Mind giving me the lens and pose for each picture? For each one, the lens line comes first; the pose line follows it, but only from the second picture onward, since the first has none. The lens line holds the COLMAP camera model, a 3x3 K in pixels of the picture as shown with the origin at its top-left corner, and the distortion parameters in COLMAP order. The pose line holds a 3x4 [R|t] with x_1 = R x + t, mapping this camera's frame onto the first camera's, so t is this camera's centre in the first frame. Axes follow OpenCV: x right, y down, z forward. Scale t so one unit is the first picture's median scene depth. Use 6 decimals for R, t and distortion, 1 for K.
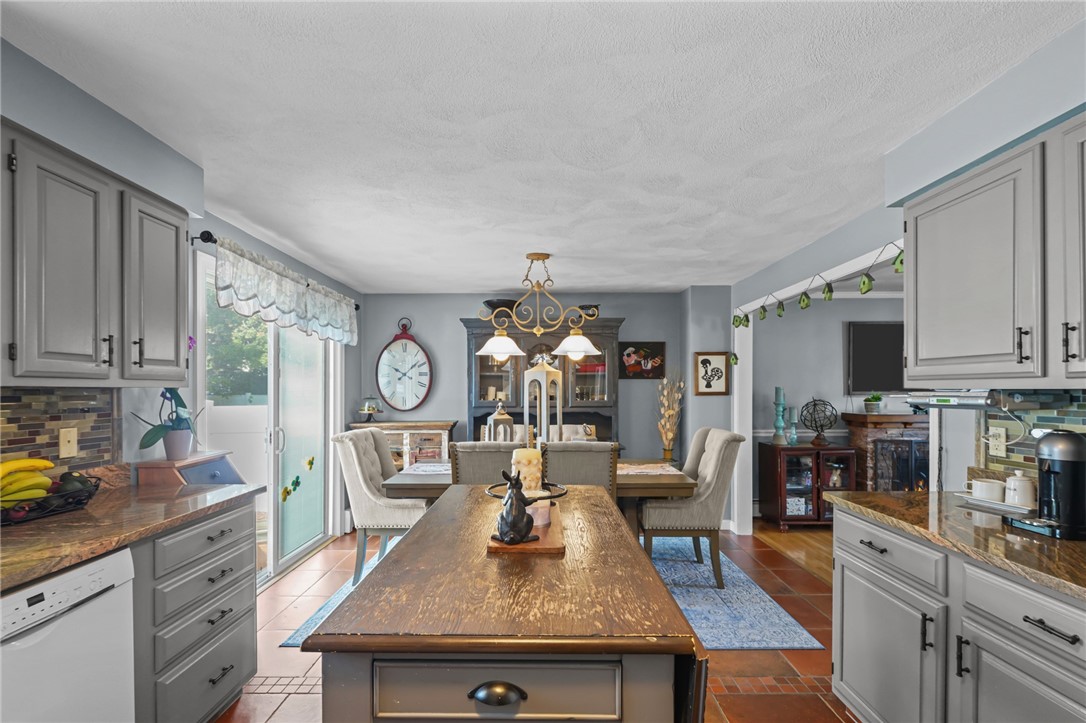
lens RADIAL K [[508.0, 0, 542.5], [0, 508.0, 378.2], [0, 0, 1]] dist [-0.002840, -0.000051]
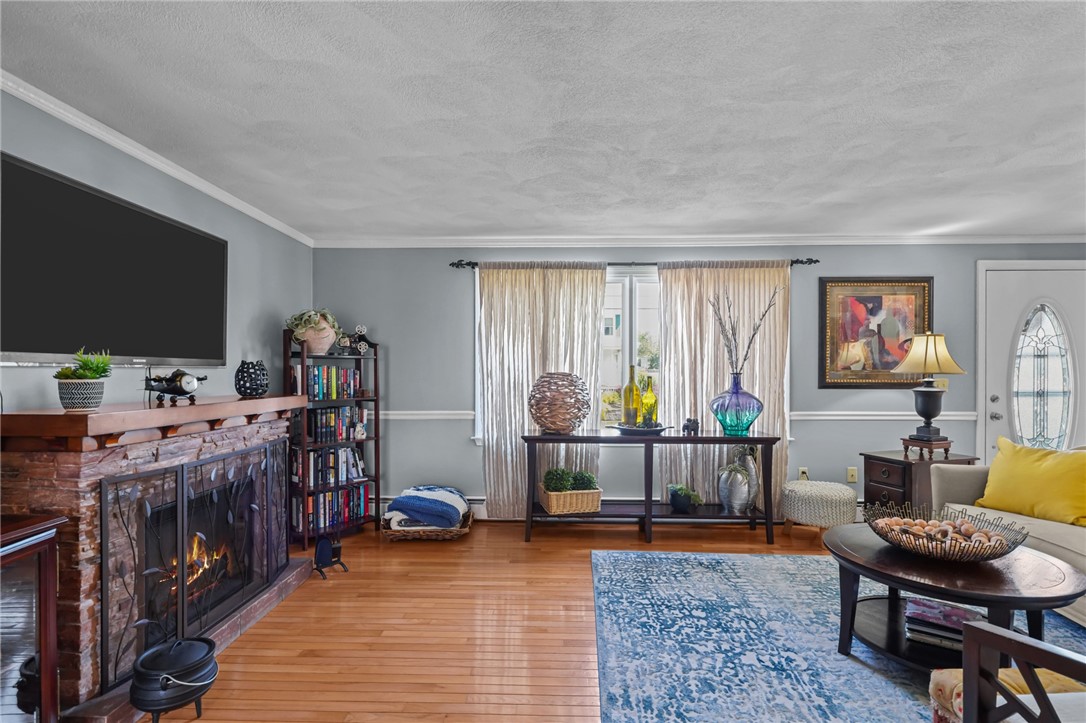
lens RADIAL K [[508.0, 0, 542.5], [0, 508.0, 378.2], [0, 0, 1]] dist [-0.002840, -0.000051]
pose [[0.025914, -0.010180, 0.999612, 0.292581], [-0.017081, 0.999798, 0.010624, 0.036627], [-0.999518, -0.017350, 0.025735, 0.662705]]
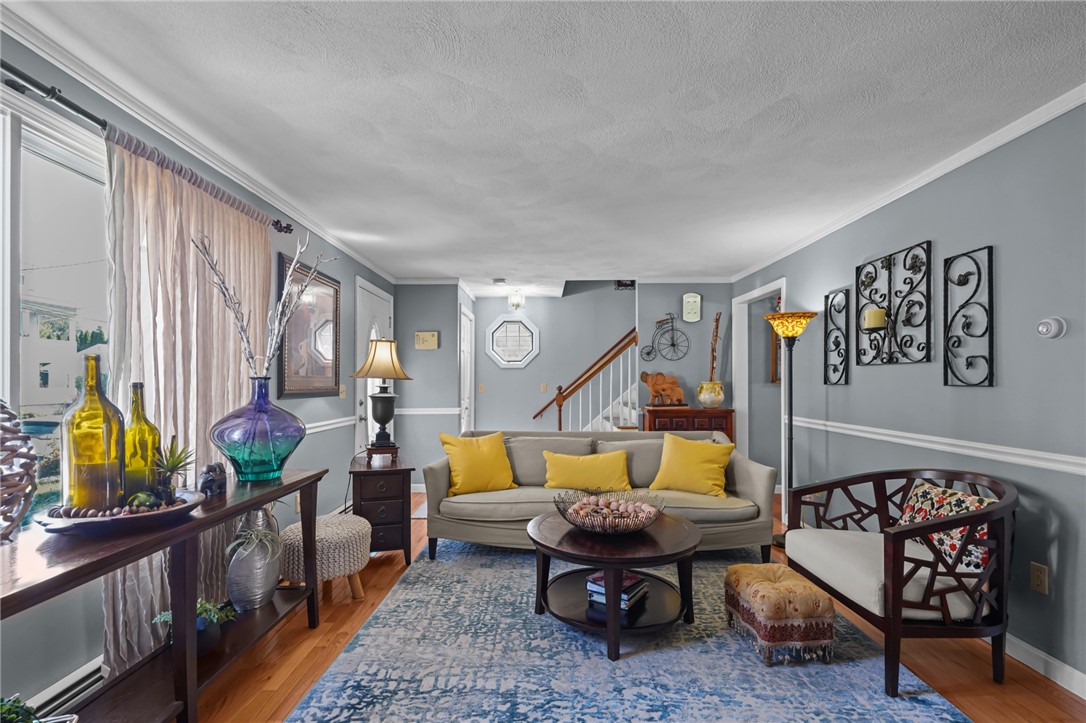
lens RADIAL K [[495.5, 0, 541.3], [0, 495.5, 380.5], [0, 0, 1]] dist [-0.001477, -0.000182]
pose [[-0.999977, 0.004814, 0.004672, 0.839667], [0.004717, 0.999776, -0.020625, 0.046184], [-0.004771, -0.020602, -0.999776, 0.853449]]
